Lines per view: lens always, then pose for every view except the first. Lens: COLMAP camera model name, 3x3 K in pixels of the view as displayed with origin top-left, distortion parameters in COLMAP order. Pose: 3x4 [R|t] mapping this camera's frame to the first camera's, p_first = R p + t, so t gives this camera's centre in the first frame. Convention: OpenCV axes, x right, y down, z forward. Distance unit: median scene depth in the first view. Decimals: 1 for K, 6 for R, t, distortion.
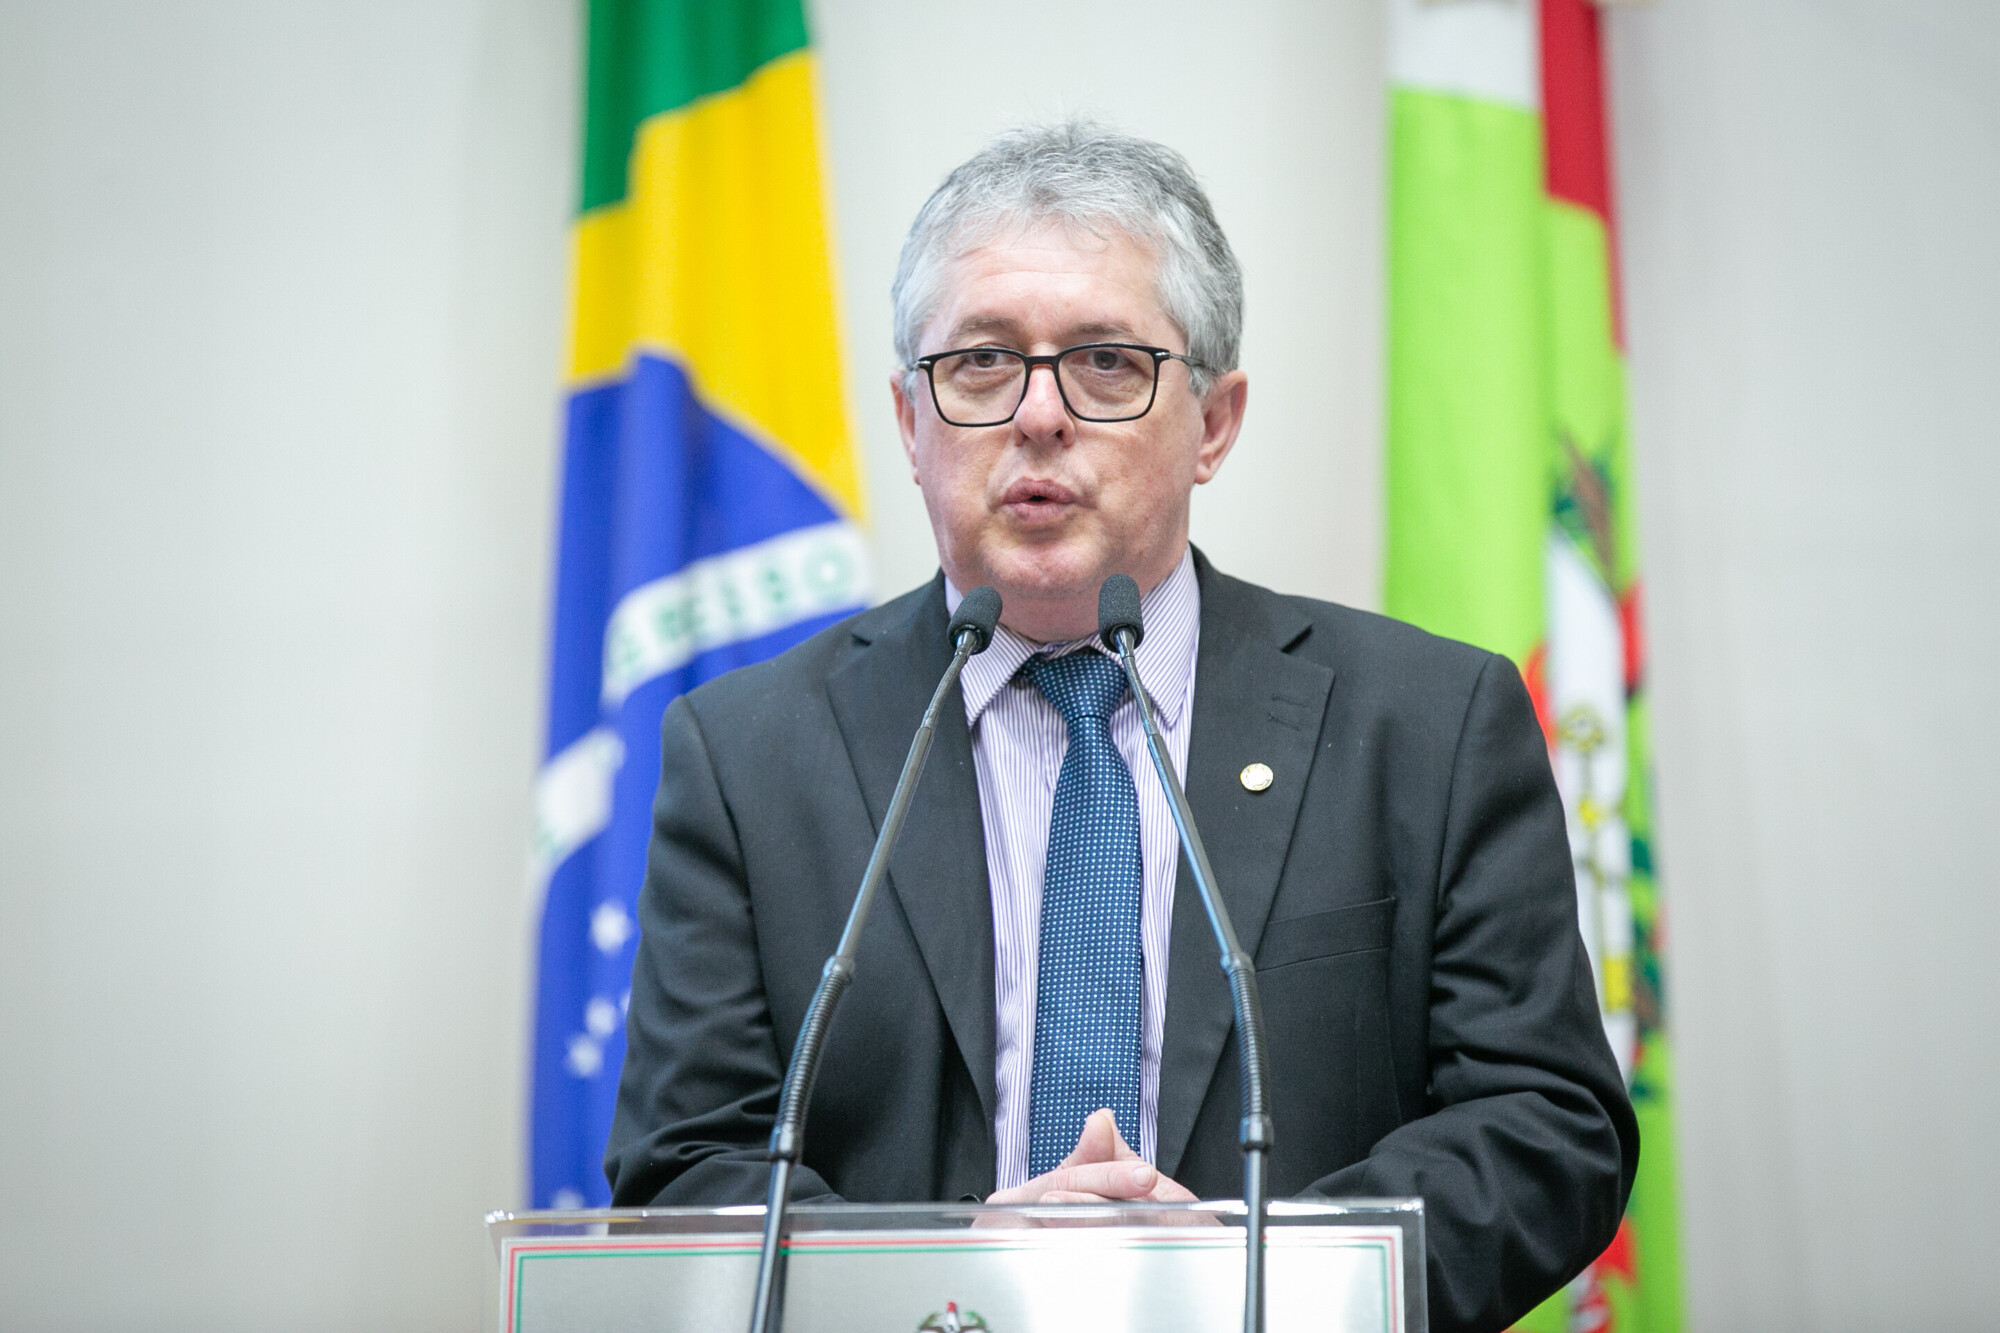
lens RADIAL K [[11733.2, 0, 1010.2], [0, 11733.2, 604.5], [0, 0, 1]] dist [1.698944, 0.000000]
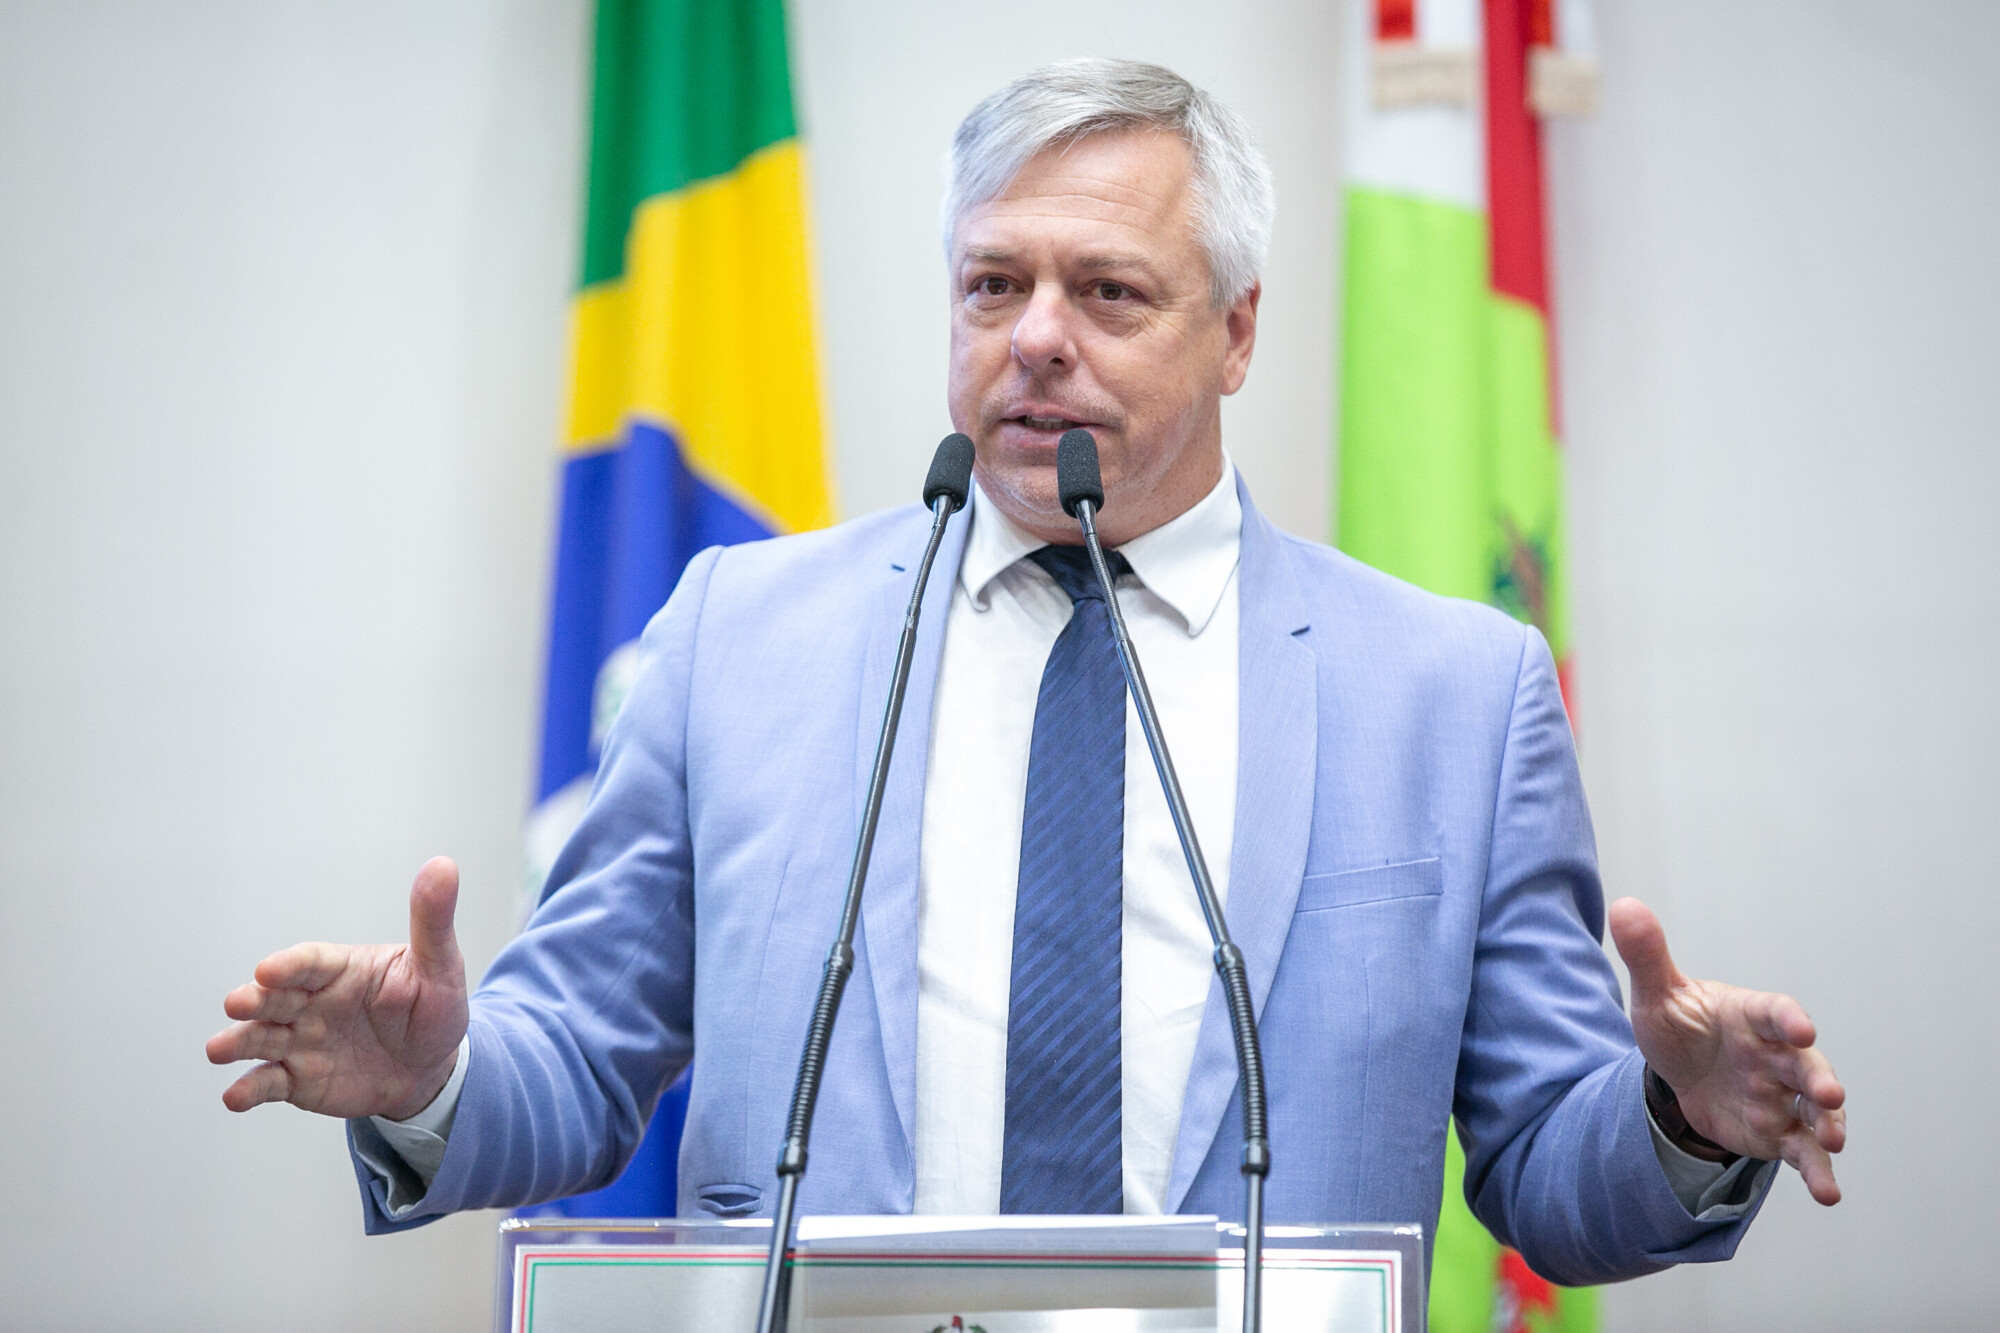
lens RADIAL K [[9682.9, 0, 1044.7], [0, 9682.9, 734.2], [0, 0, 1]] dist [0.744926, 0.000000]
pose [[0.999622, 0.020009, 0.018852, -0.010543], [-0.019968, 0.999798, -0.002409, 0.008285], [-0.018896, 0.002031, 0.999819, 0.126059]]
